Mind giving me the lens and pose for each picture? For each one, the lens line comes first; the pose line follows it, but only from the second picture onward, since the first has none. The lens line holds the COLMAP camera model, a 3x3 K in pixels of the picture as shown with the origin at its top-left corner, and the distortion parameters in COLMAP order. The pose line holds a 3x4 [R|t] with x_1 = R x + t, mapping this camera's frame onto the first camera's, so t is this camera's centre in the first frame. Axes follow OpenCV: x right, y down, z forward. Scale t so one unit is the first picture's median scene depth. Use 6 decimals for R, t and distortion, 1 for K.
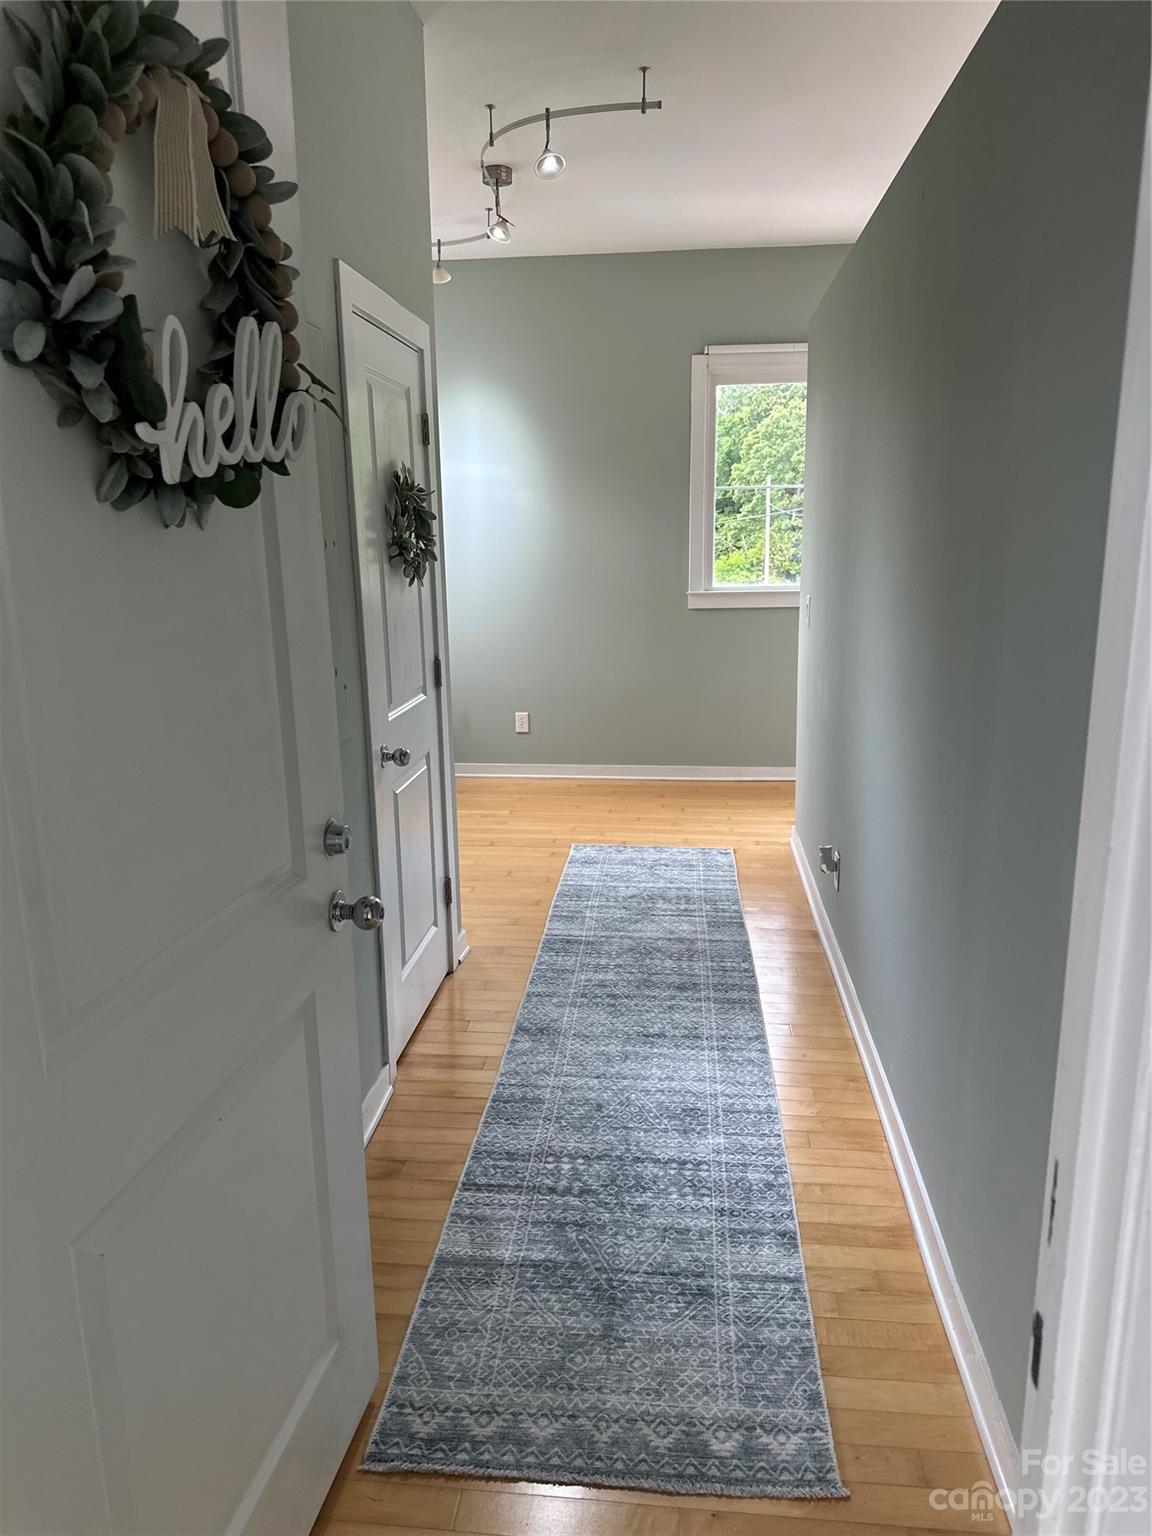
lens RADIAL K [[1085.5, 0, 576.0], [0, 1085.5, 768.0], [0, 0, 1]] dist [0.118750, -0.182870]
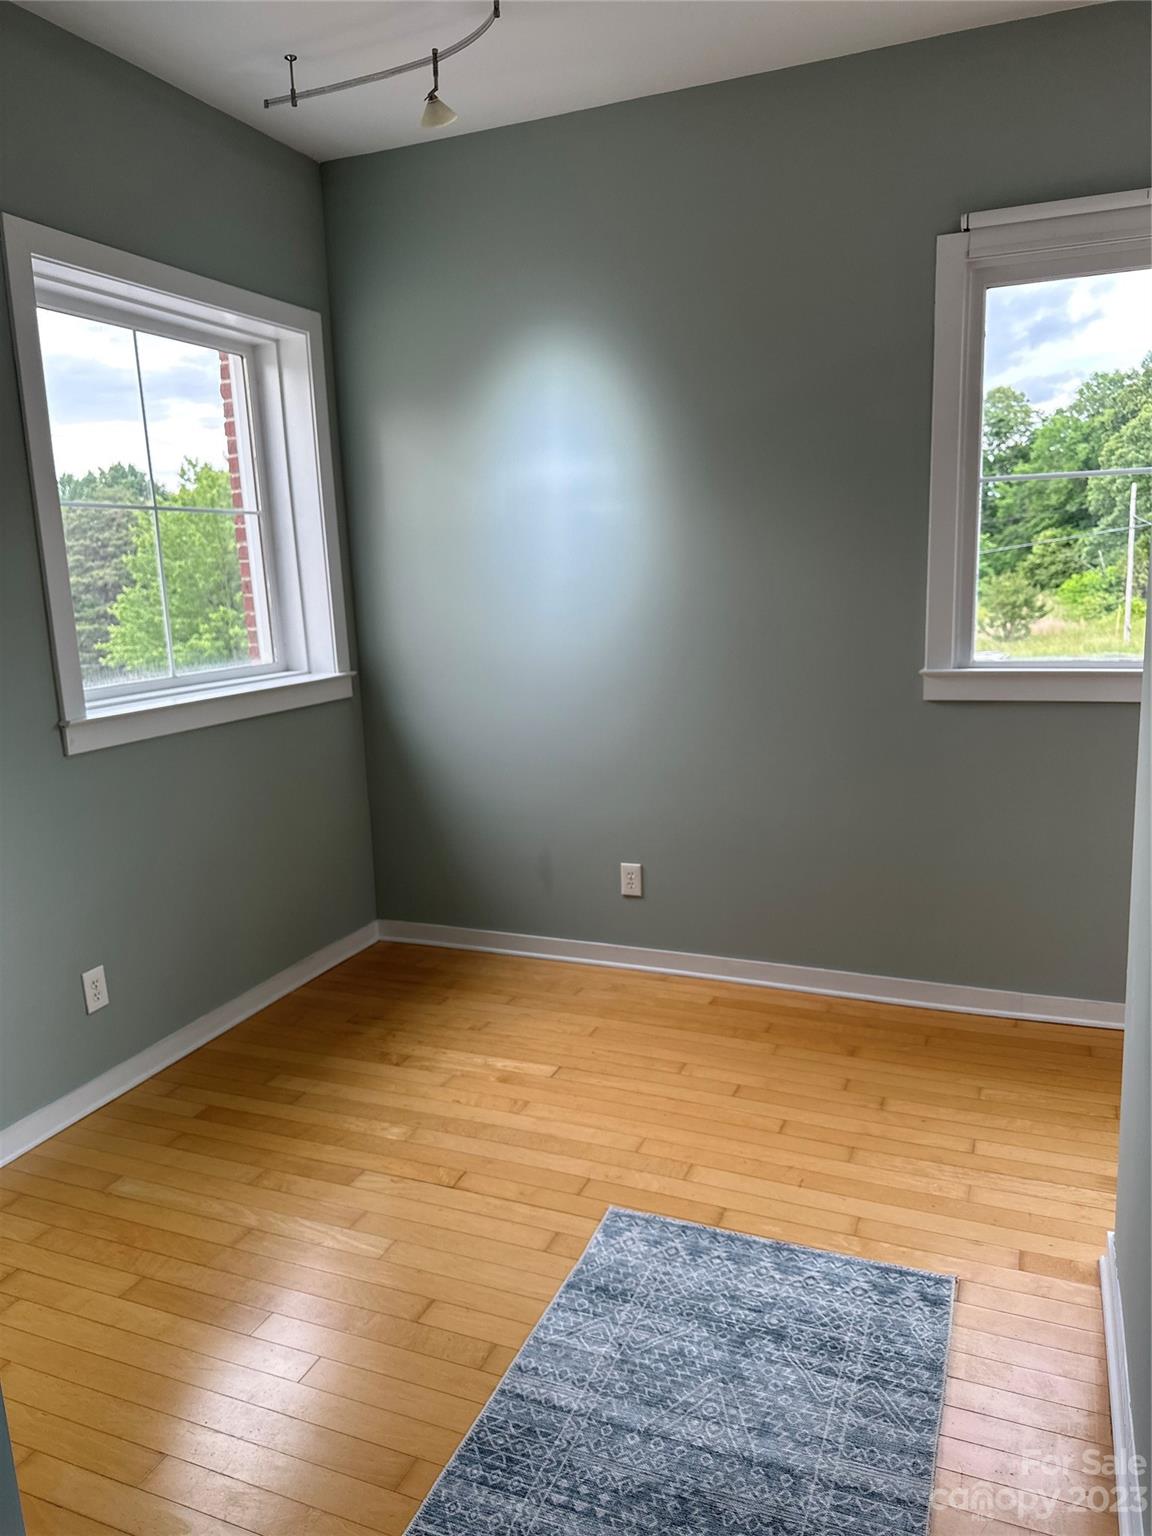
lens RADIAL K [[1085.5, 0, 576.0], [0, 1085.5, 768.0], [0, 0, 1]] dist [0.118750, -0.182870]
pose [[0.958219, 0.035091, -0.283875, 0.090947], [-0.041281, 0.999022, -0.015849, -0.093289], [0.283041, 0.026906, 0.958730, 0.407357]]
